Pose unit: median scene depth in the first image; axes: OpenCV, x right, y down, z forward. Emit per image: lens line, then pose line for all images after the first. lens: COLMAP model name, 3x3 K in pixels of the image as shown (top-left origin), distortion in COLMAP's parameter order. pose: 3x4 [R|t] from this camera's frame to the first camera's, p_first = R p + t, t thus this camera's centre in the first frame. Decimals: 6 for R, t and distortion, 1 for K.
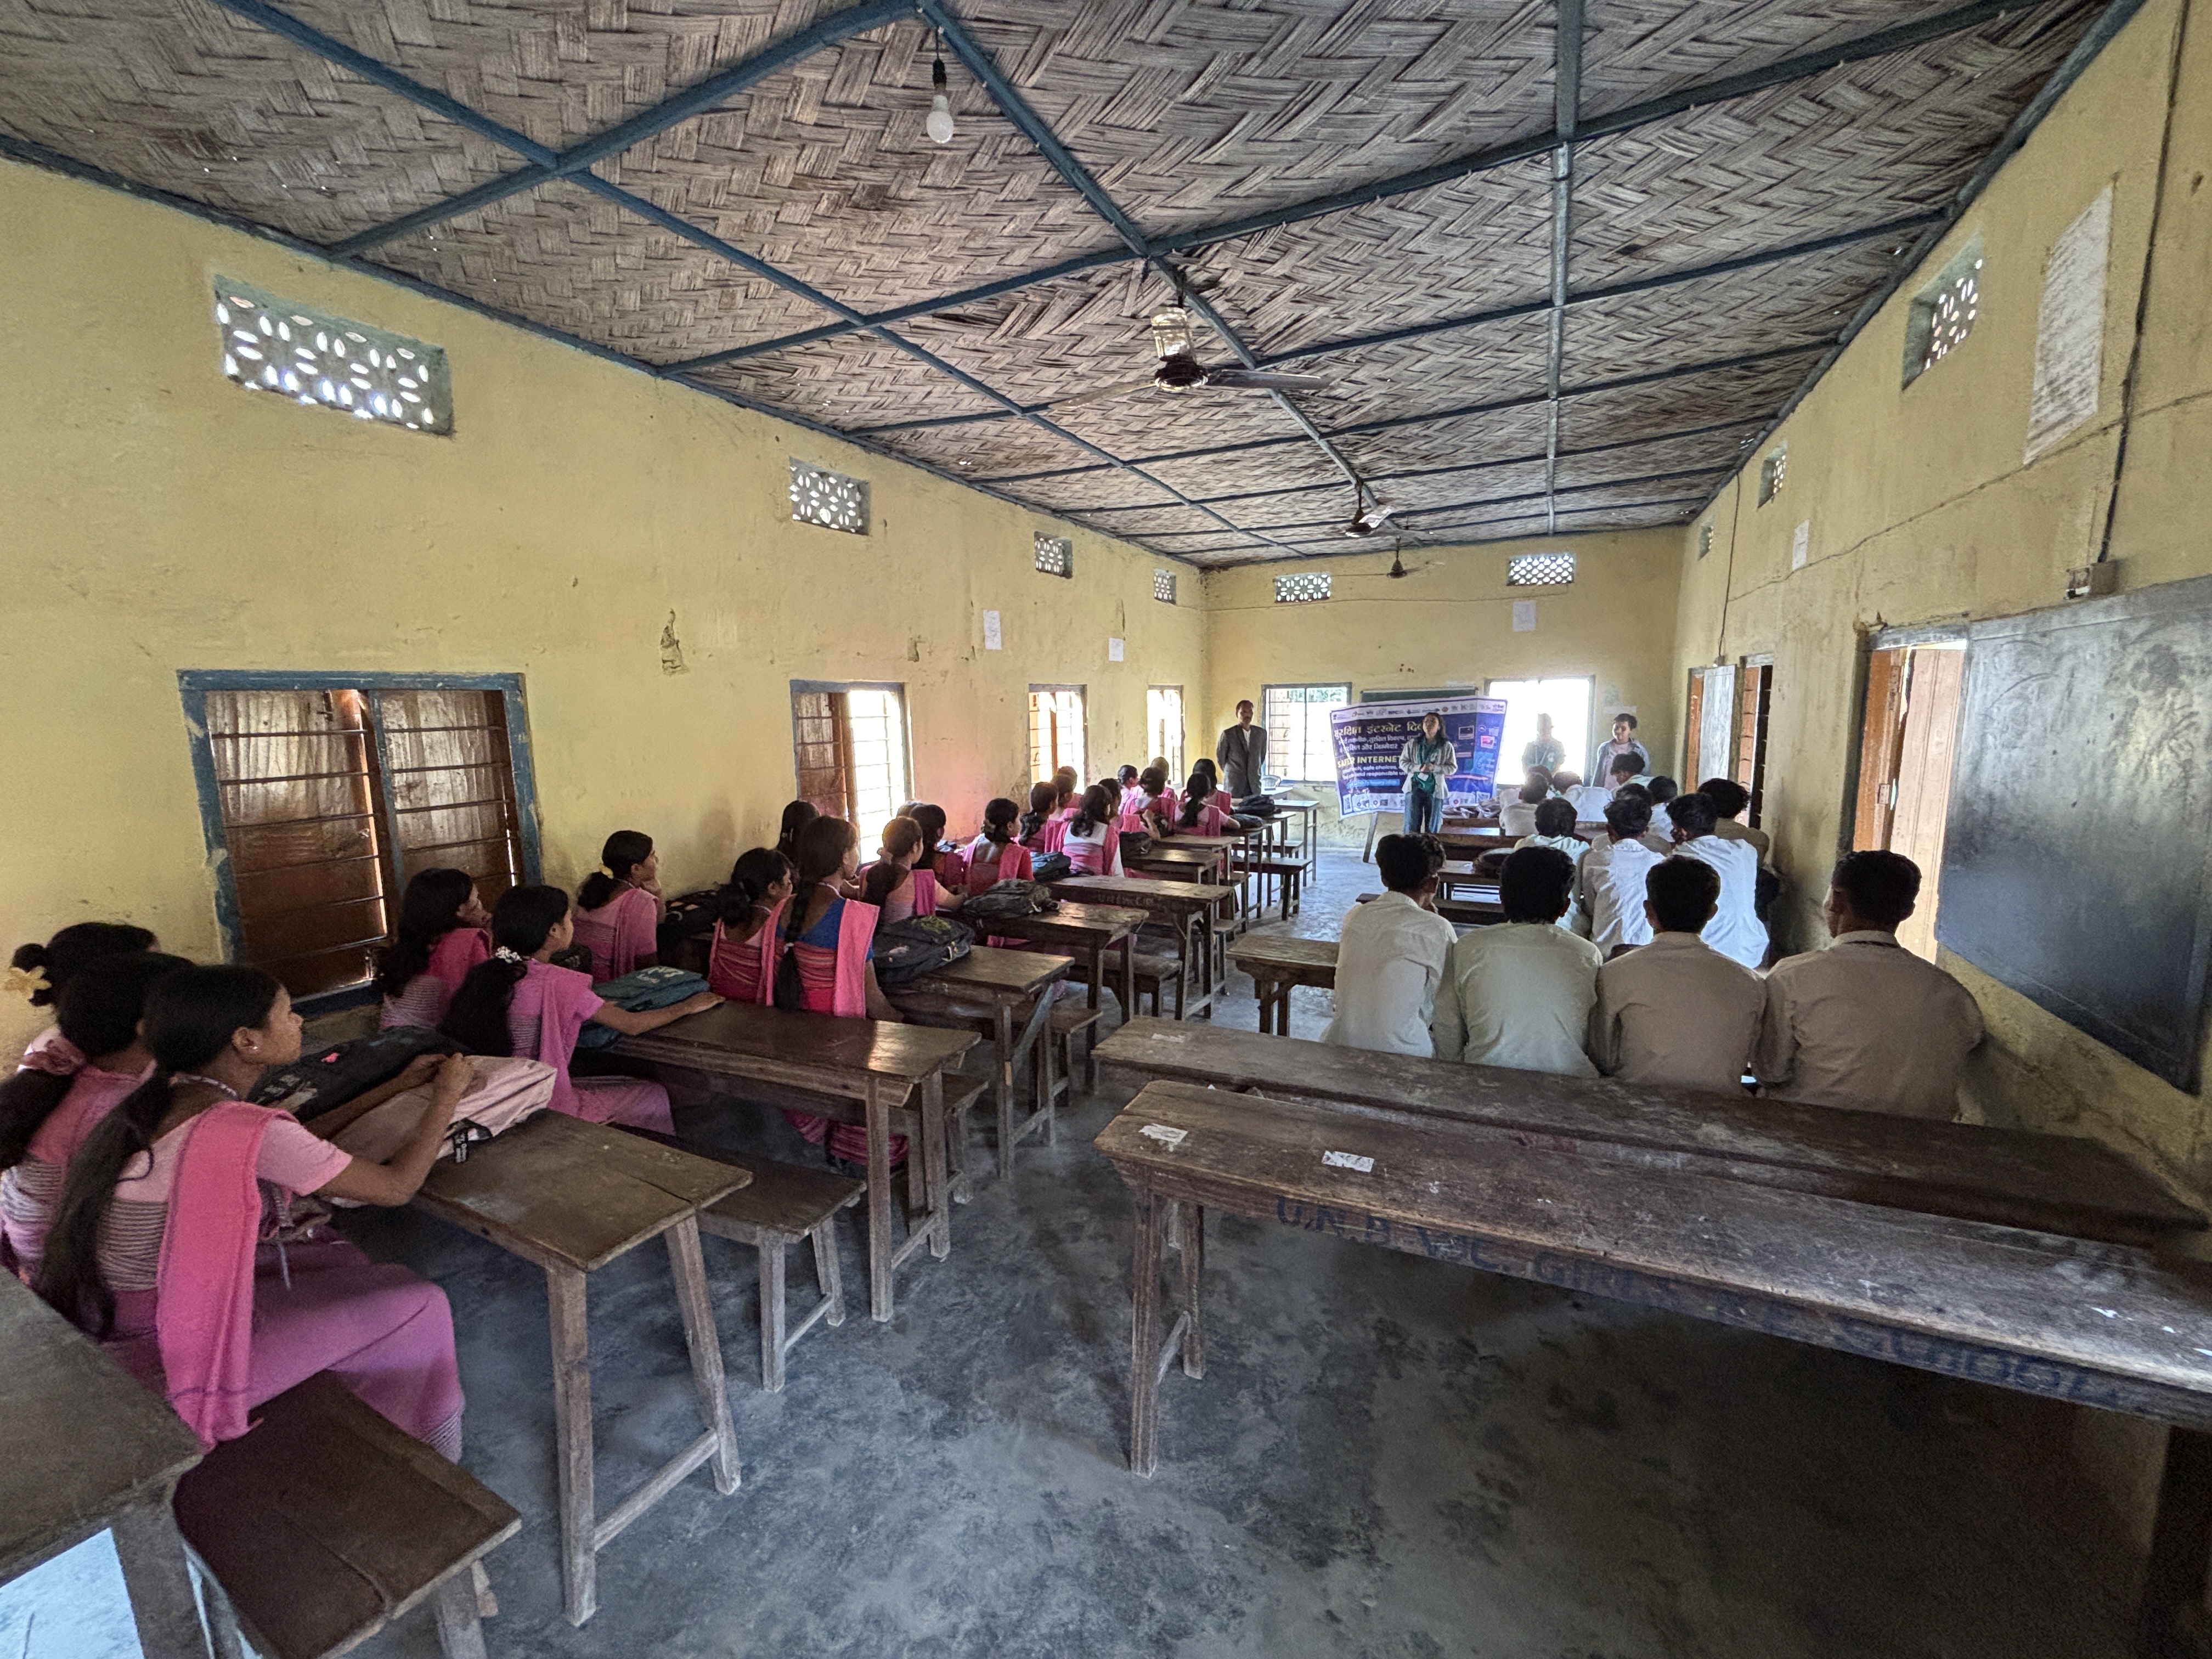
lens RADIAL K [[883.0, 0, 1067.6], [0, 883.0, 862.9], [0, 0, 1]] dist [0.003073, 0.000173]
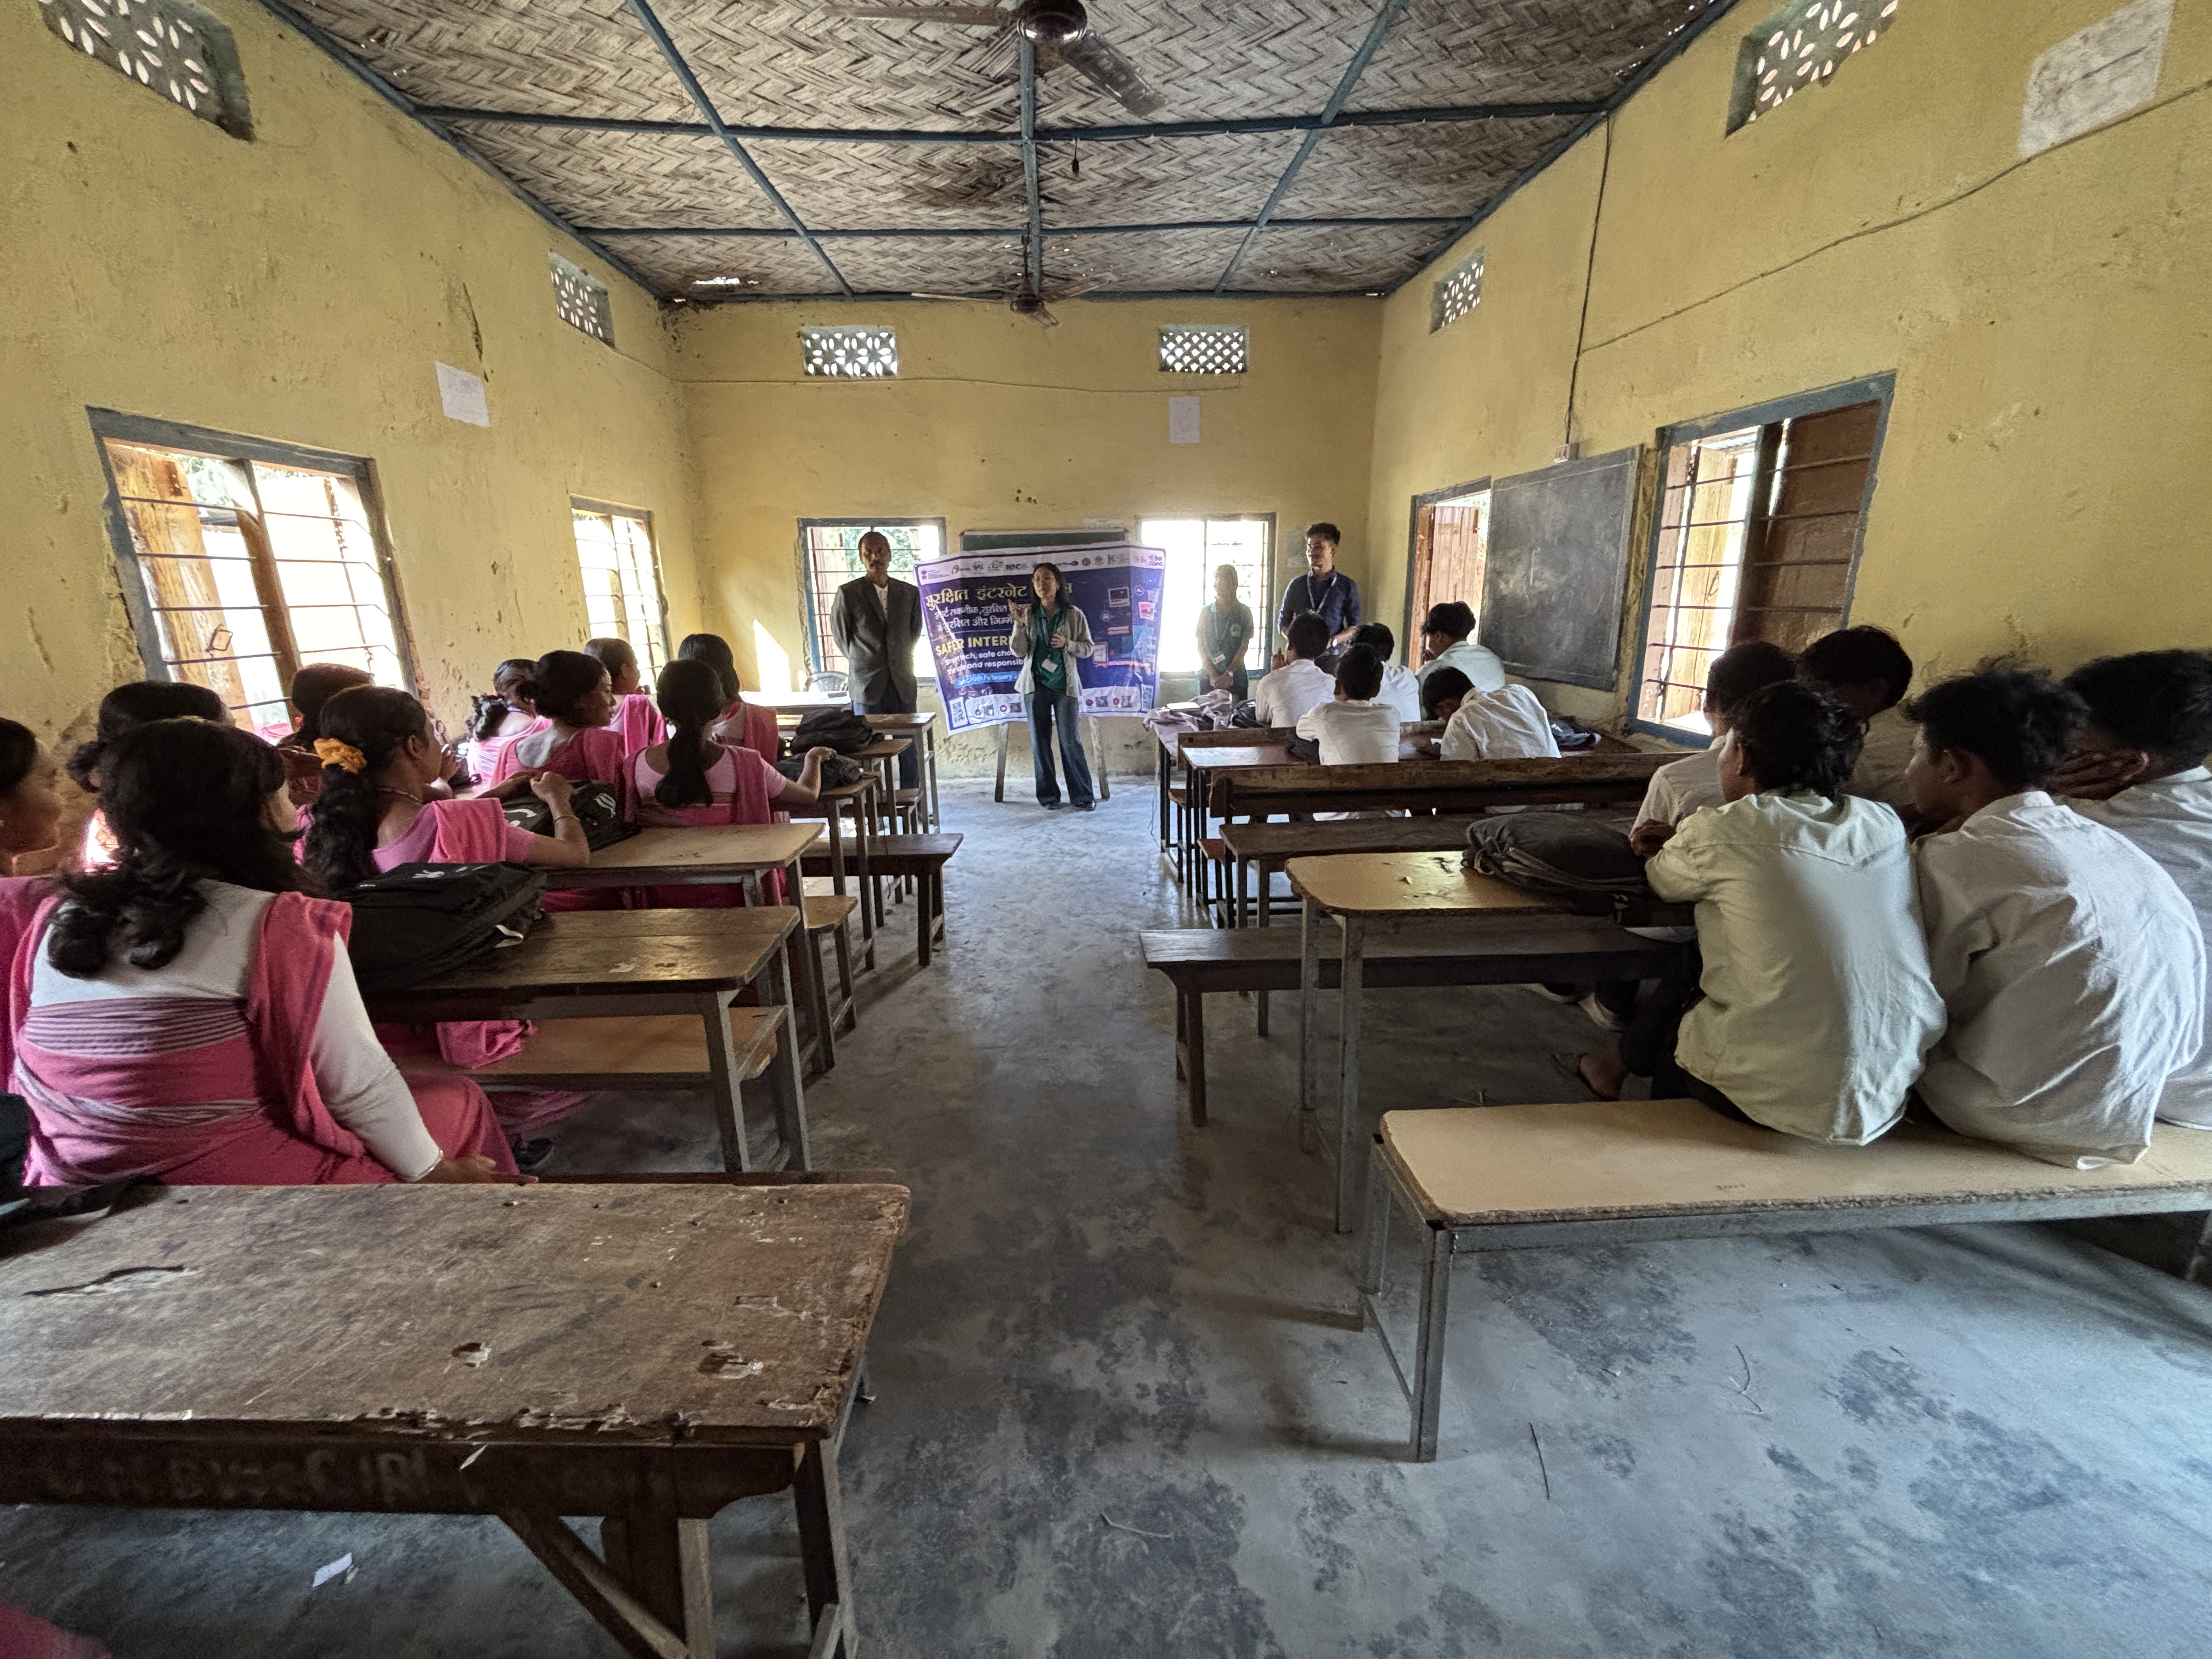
lens RADIAL K [[883.2, 0, 1080.4], [0, 883.2, 823.7], [0, 0, 1]] dist [-0.000630, 0.000006]
pose [[0.858639, -0.122986, 0.497608, 0.166095], [0.090004, 0.991881, 0.089843, -0.092625], [-0.504617, -0.032356, 0.862737, 1.024238]]
